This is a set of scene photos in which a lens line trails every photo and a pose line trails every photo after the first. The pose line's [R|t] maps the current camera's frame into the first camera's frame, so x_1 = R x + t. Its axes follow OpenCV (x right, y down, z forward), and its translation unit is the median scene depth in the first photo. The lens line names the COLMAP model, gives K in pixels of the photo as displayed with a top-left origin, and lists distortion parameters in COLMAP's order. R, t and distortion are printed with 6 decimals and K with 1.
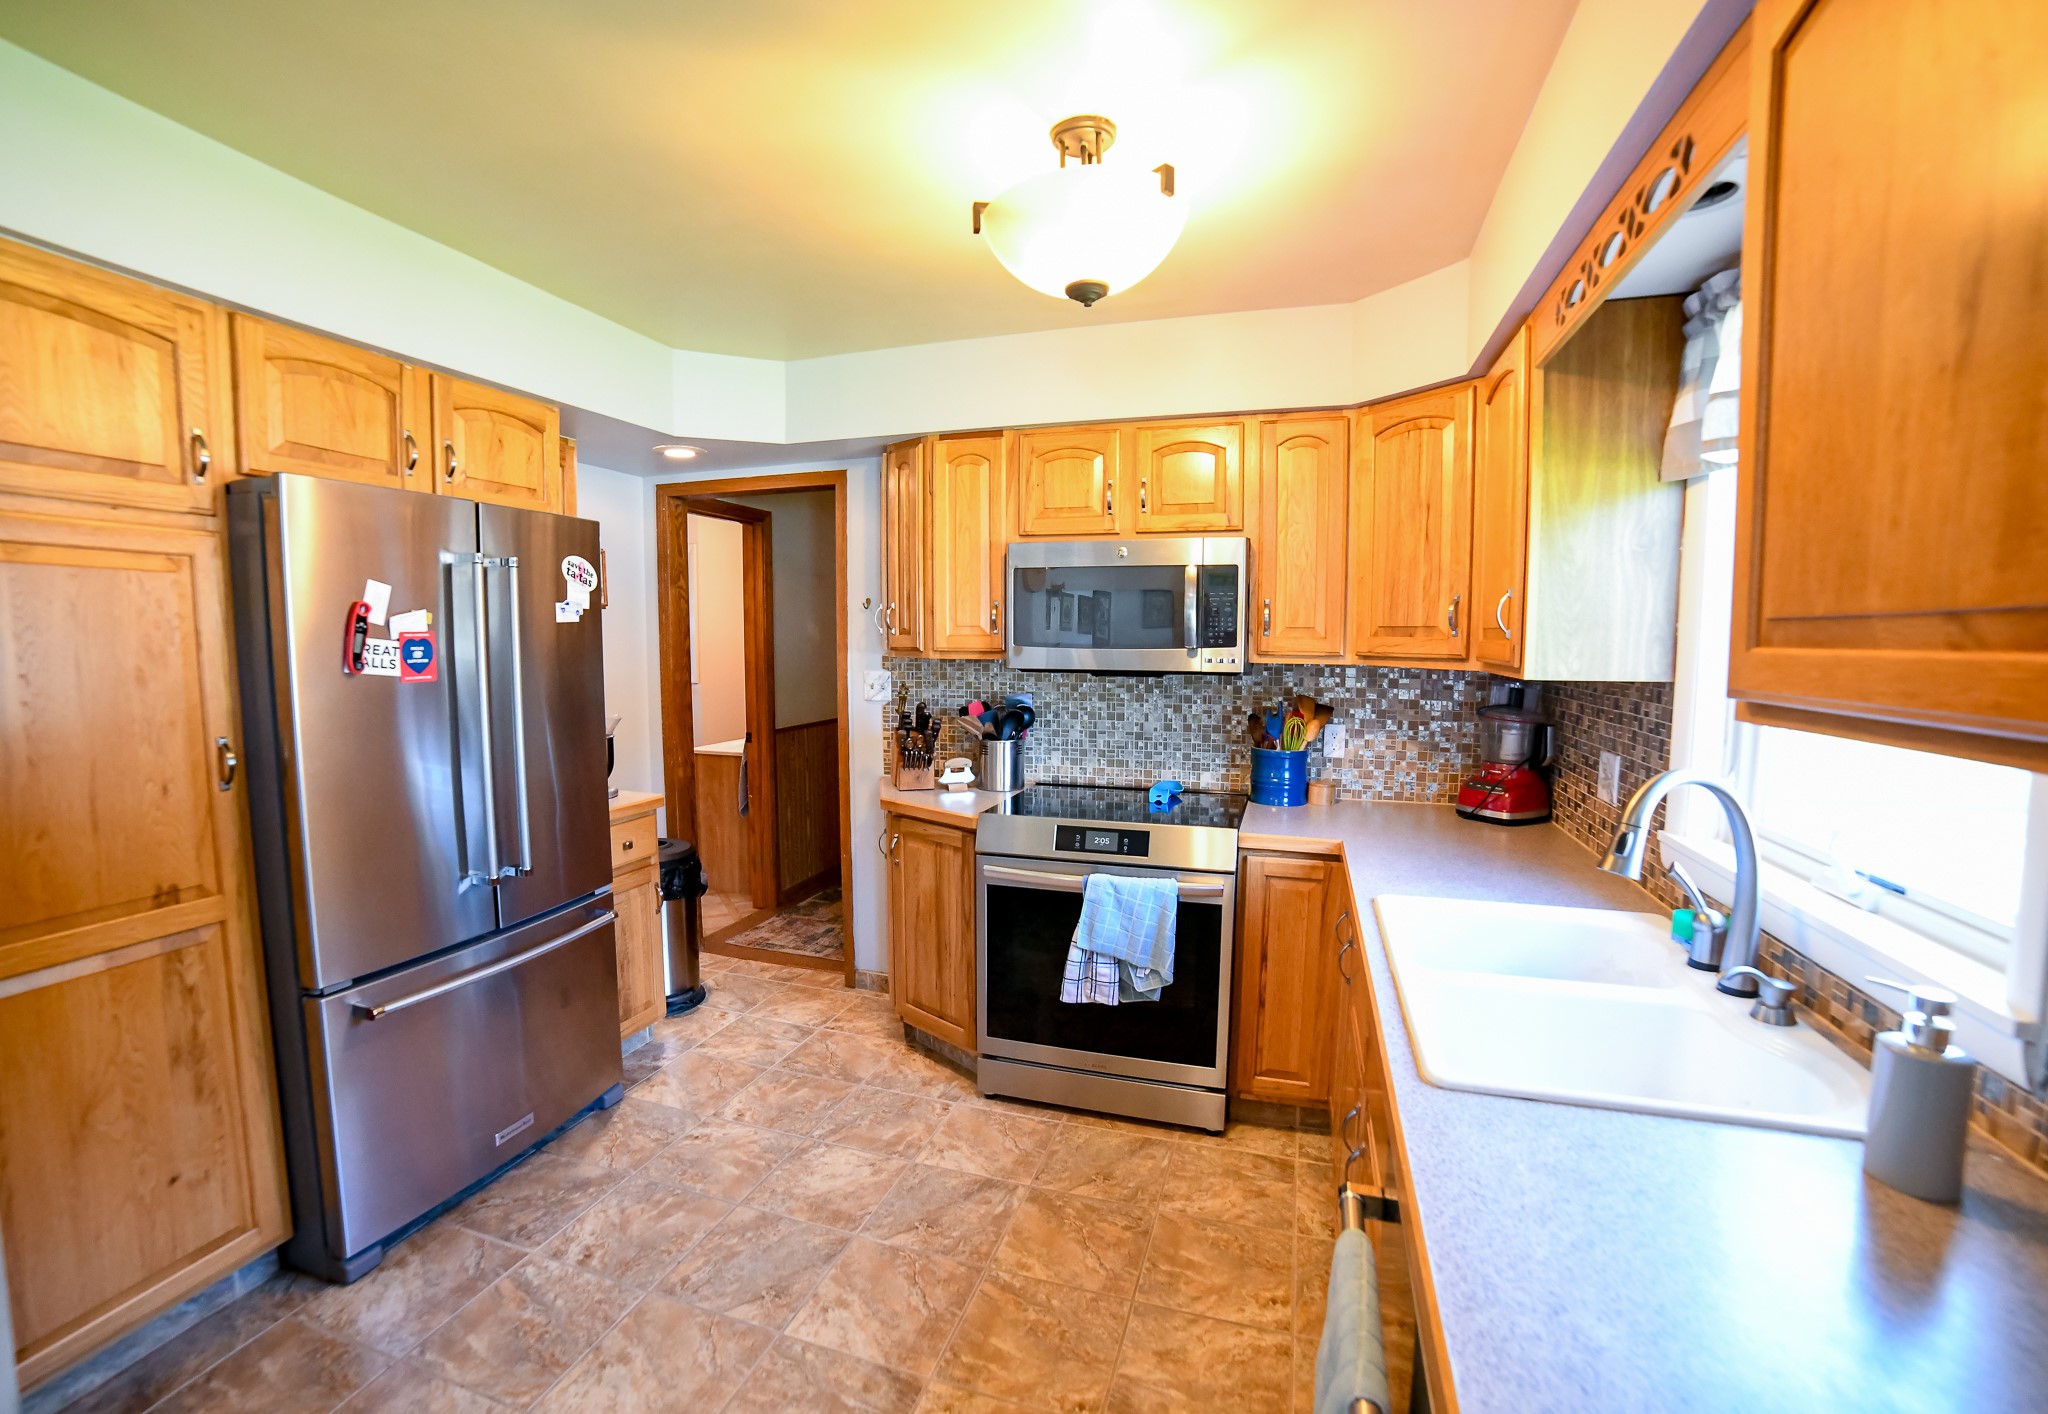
lens RADIAL K [[891.9, 0, 1021.3], [0, 891.9, 722.3], [0, 0, 1]] dist [-0.060583, 0.000157]
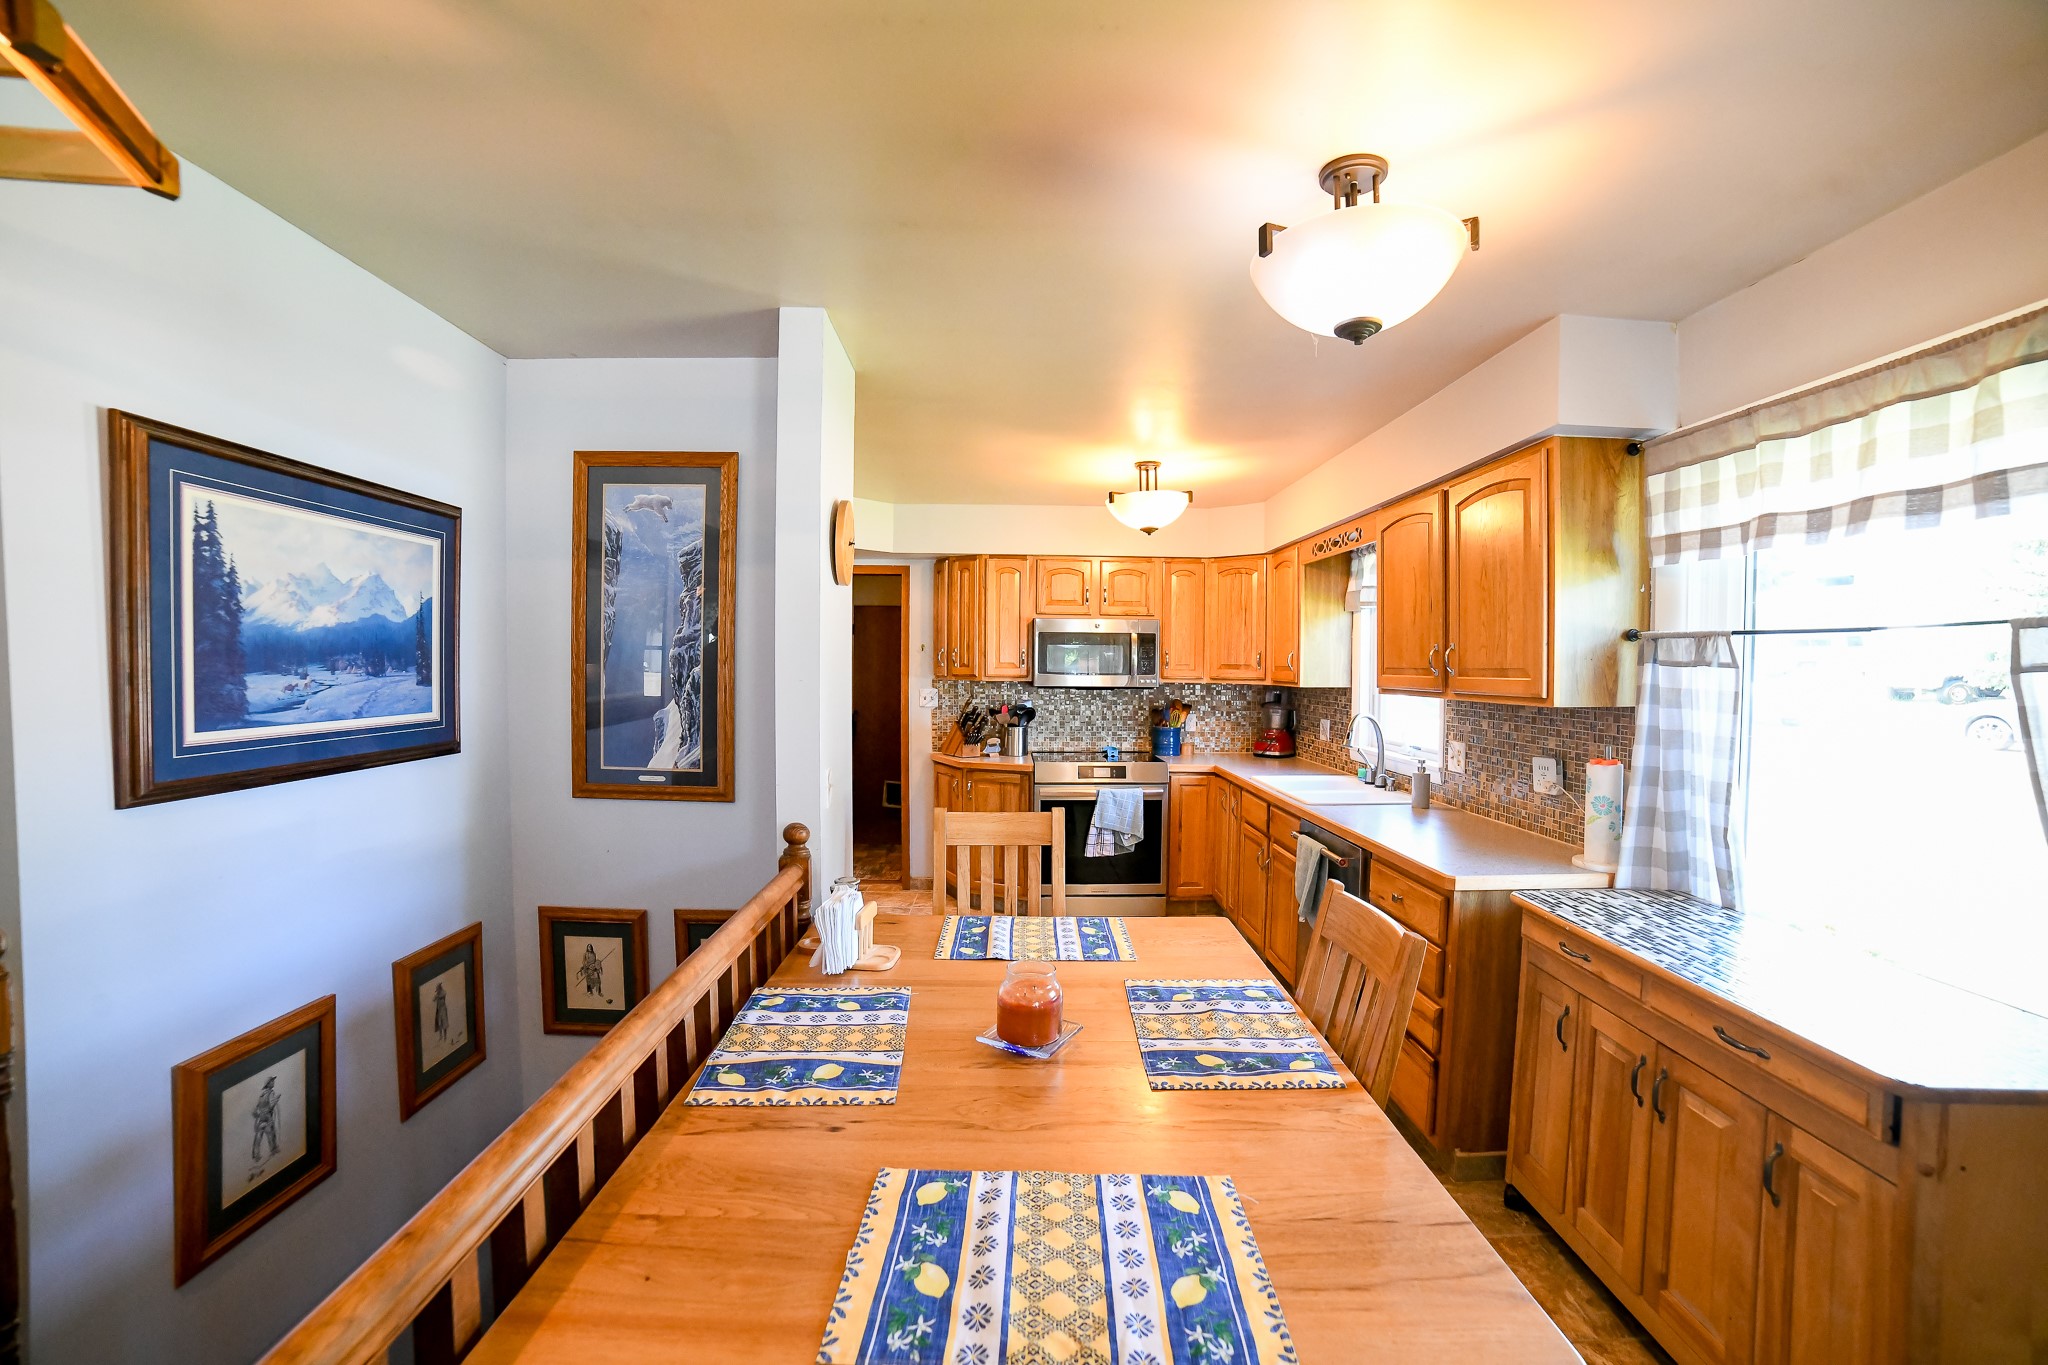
lens RADIAL K [[846.5, 0, 1038.4], [0, 846.5, 692.8], [0, 0, 1]] dist [-0.112110, 0.043925]
pose [[0.942688, -0.007351, 0.333596, -0.665076], [0.027532, 0.998062, -0.055809, 0.057834], [-0.332539, 0.061795, 0.941063, -0.721031]]
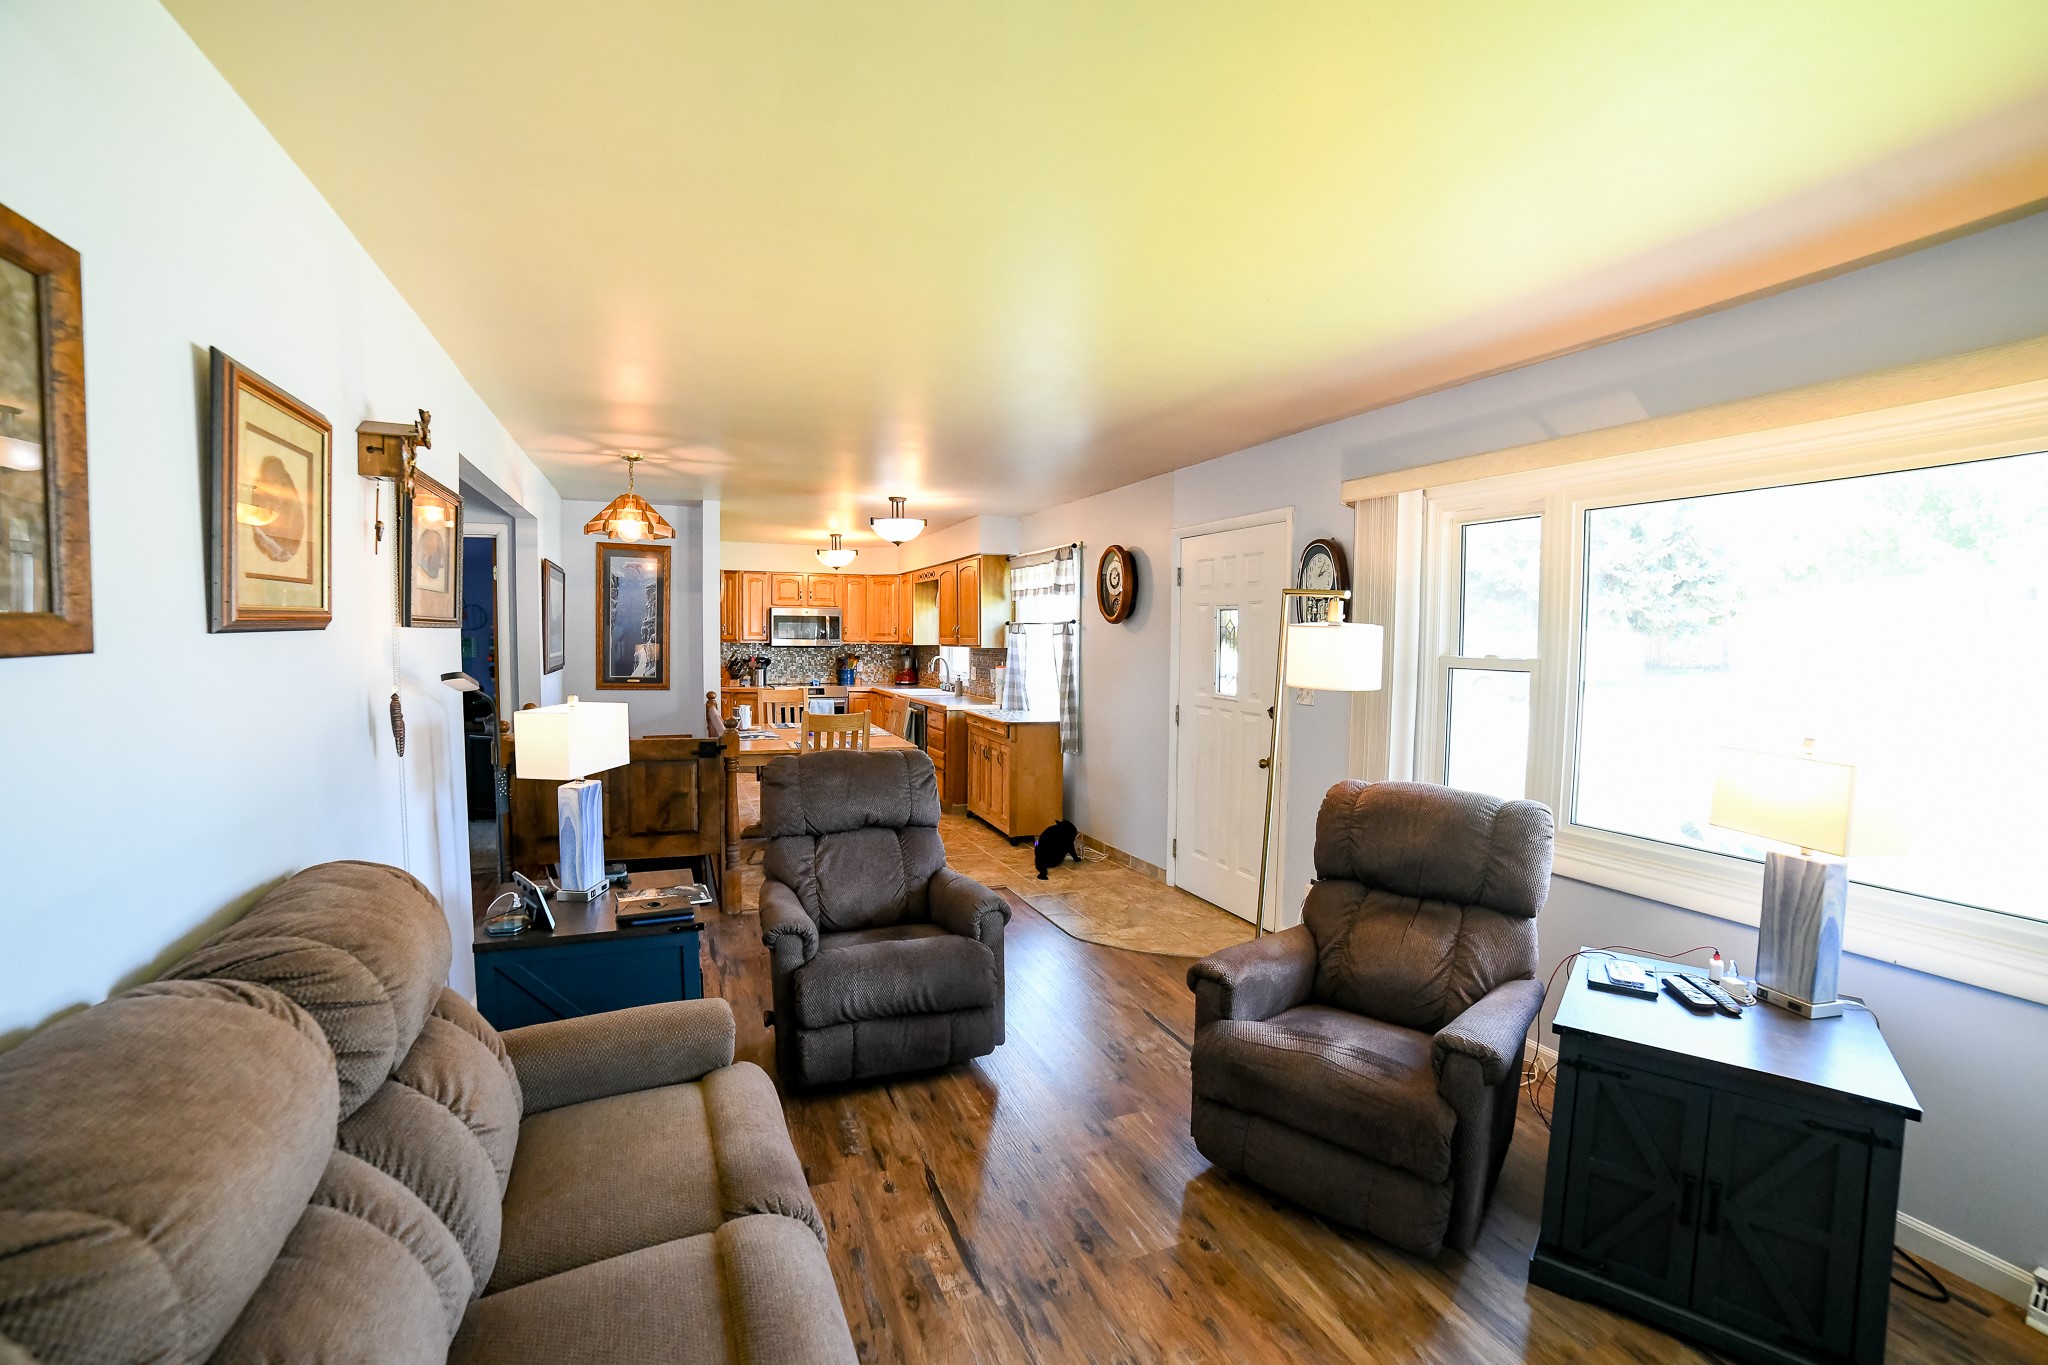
lens RADIAL K [[846.5, 0, 1038.4], [0, 846.5, 692.8], [0, 0, 1]] dist [-0.112110, 0.043925]
pose [[0.754110, -0.036963, 0.655707, -1.469814], [0.053616, 0.998547, -0.005374, 0.206194], [-0.654556, 0.039209, 0.754996, -2.213030]]
